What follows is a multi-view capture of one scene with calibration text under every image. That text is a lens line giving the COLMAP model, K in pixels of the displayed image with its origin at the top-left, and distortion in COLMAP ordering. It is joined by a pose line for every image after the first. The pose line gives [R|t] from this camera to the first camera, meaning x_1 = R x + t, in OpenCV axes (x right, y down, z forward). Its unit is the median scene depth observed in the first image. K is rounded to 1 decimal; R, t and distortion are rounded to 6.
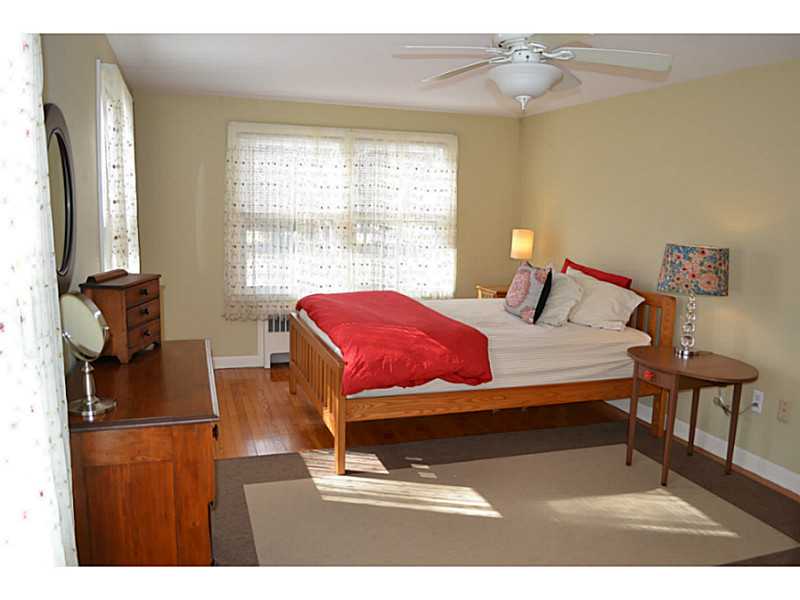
lens RADIAL K [[642.4, 0, 400.0], [0, 642.4, 300.0], [0, 0, 1]] dist [-0.079522, 0.002238]
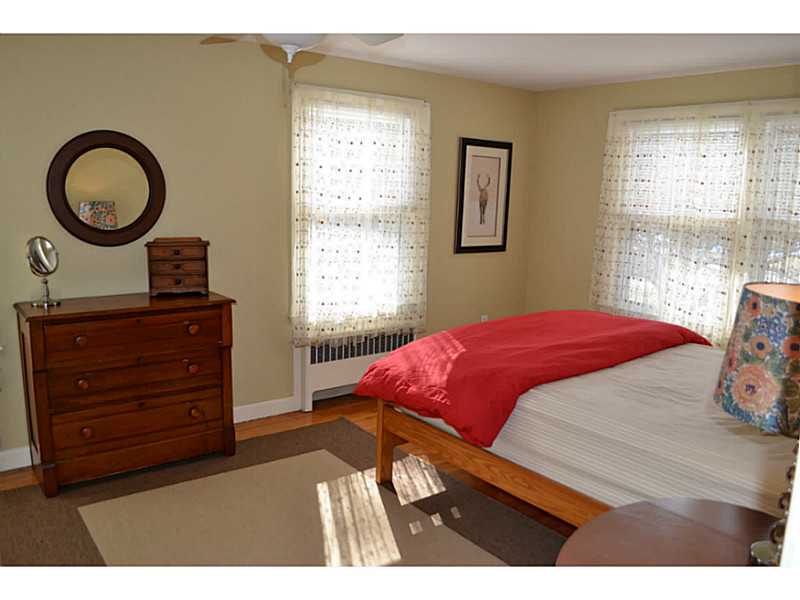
lens RADIAL K [[642.4, 0, 400.0], [0, 642.4, 300.0], [0, 0, 1]] dist [-0.079522, 0.002238]
pose [[0.325011, 0.137626, -0.935643, 0.724704], [-0.159706, 0.983132, 0.089134, -0.074929], [0.932128, 0.120459, 0.341508, 0.649256]]
